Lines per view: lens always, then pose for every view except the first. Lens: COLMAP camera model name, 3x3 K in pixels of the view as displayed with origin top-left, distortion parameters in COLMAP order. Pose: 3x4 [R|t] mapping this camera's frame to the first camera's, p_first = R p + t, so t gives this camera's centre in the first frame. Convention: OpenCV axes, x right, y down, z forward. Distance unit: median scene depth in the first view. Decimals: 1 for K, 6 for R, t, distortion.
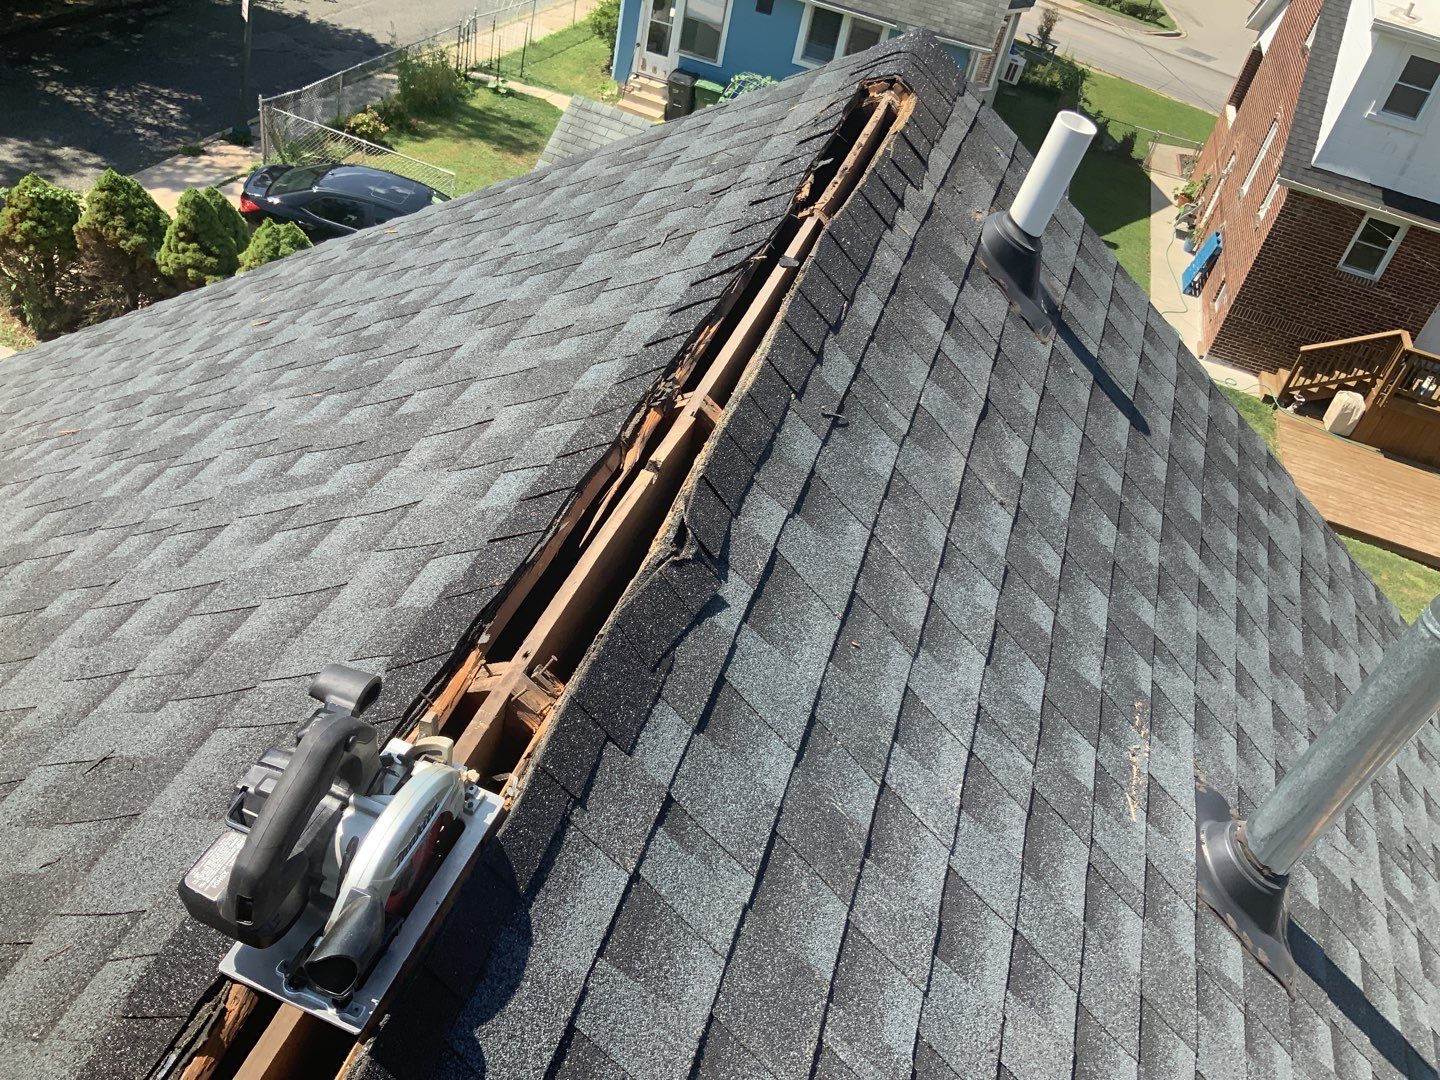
lens RADIAL K [[1199.4, 0, 697.1], [0, 1199.4, 542.7], [0, 0, 1]] dist [0.085301, -0.159436]
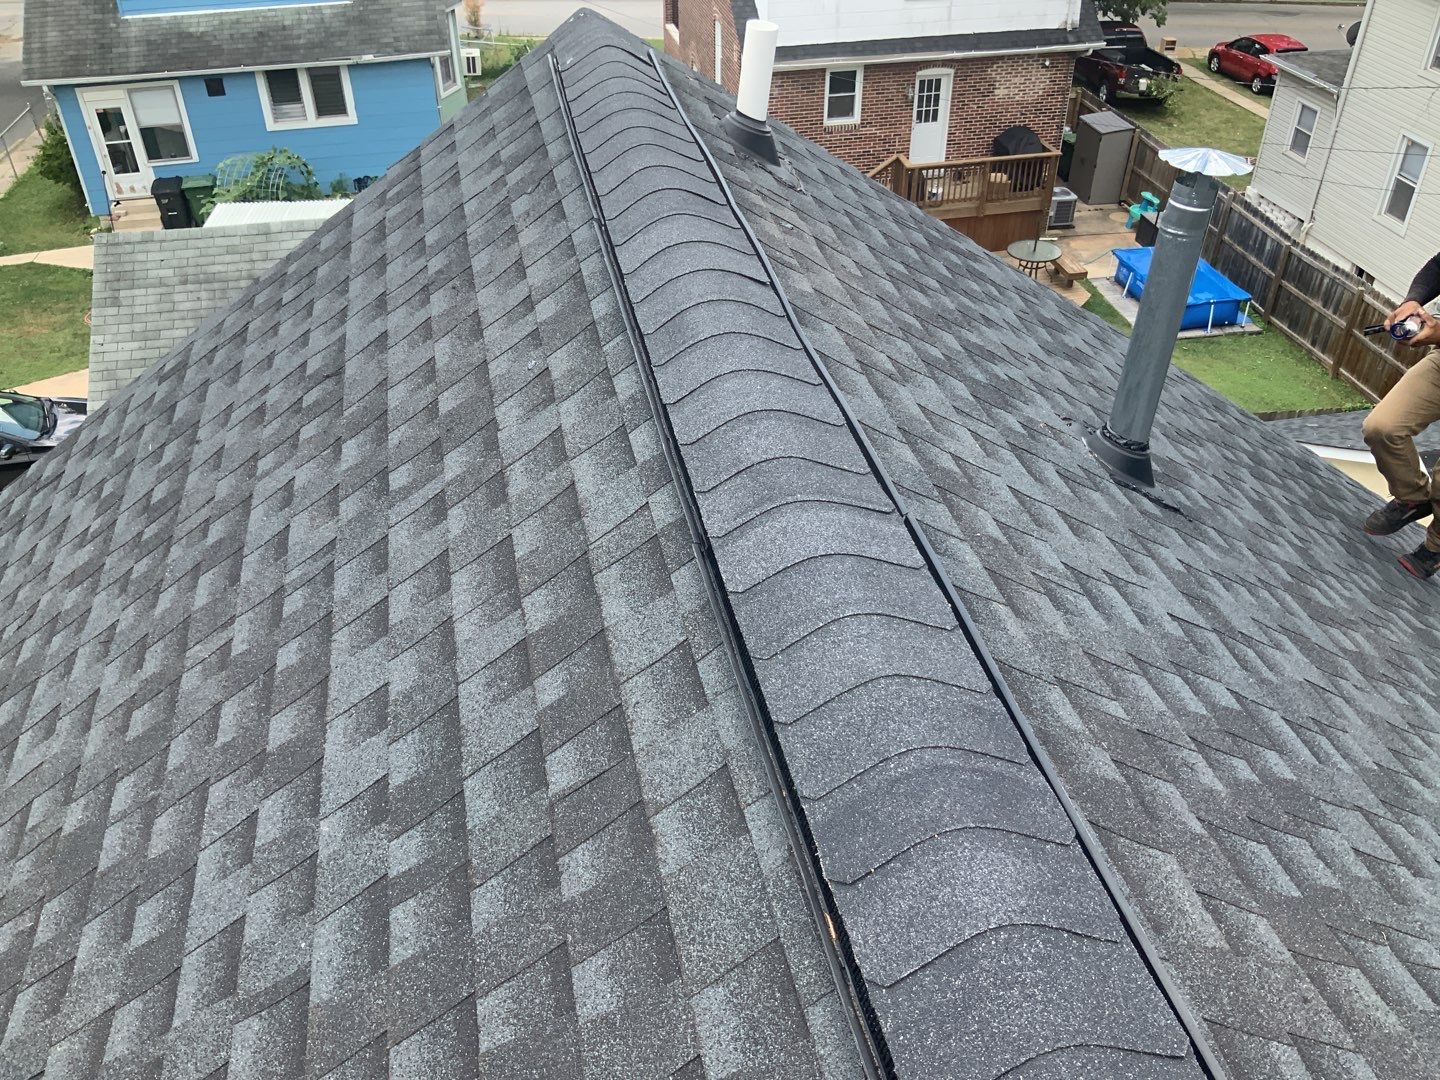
lens RADIAL K [[1199.4, 0, 715.8], [0, 1199.4, 538.8], [0, 0, 1]] dist [0.085301, -0.159436]
pose [[0.853525, -0.446295, 0.268916, -0.278117], [0.448301, 0.892029, 0.057537, 0.042909], [-0.265560, 0.071446, 0.961443, -0.172696]]
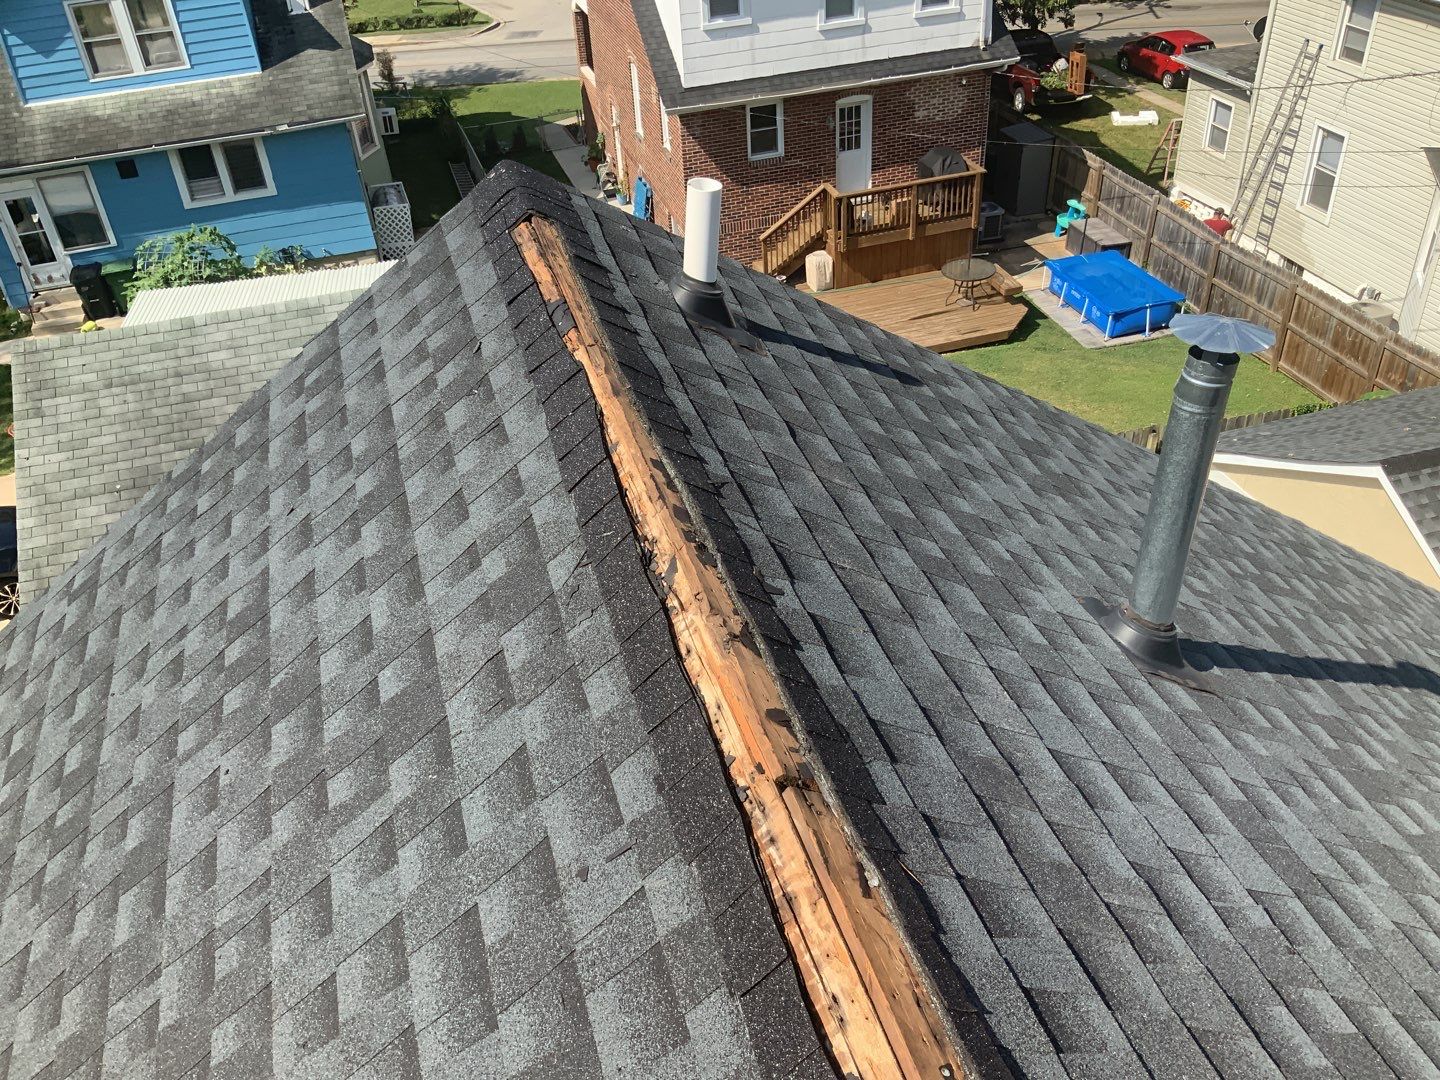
lens RADIAL K [[1199.4, 0, 715.1], [0, 1199.4, 546.2], [0, 0, 1]] dist [0.085301, -0.159436]
pose [[0.801238, -0.515003, 0.304614, -0.187811], [0.523165, 0.850042, 0.061044, -0.094359], [-0.290373, 0.110453, 0.950518, -0.076378]]
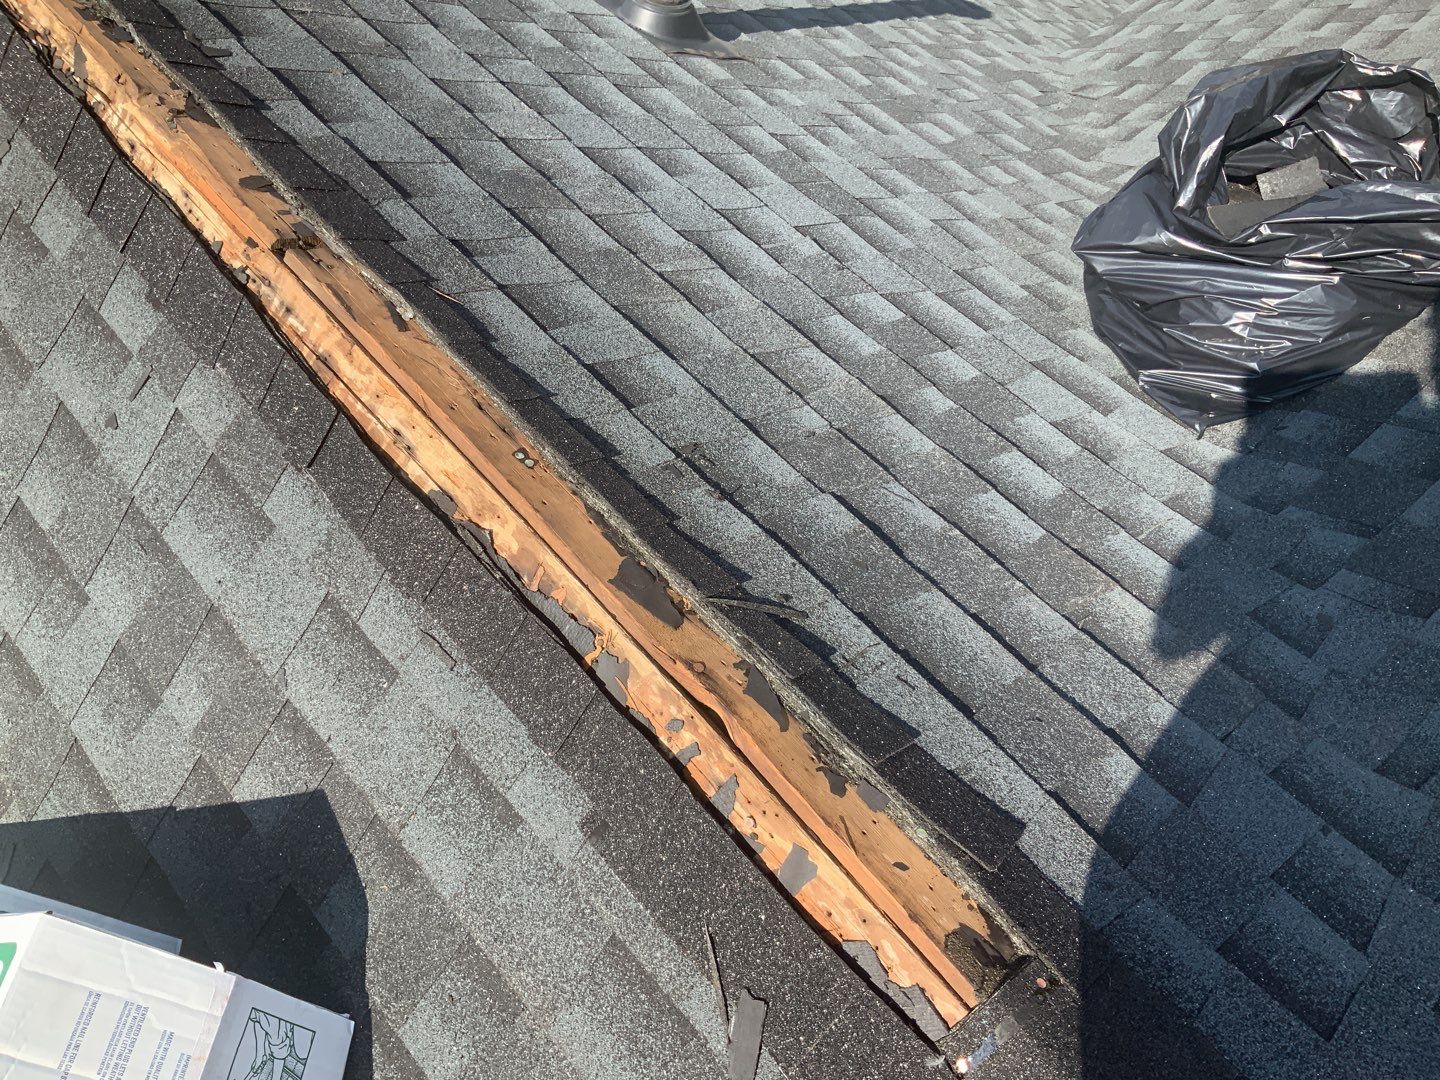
lens RADIAL K [[1199.4, 0, 727.4], [0, 1199.4, 558.9], [0, 0, 1]] dist [0.085301, -0.159436]
pose [[0.491887, -0.842724, 0.218778, -0.177410], [0.670760, 0.526997, 0.521877, -0.026494], [-0.555094, -0.109957, 0.824488, -0.074855]]
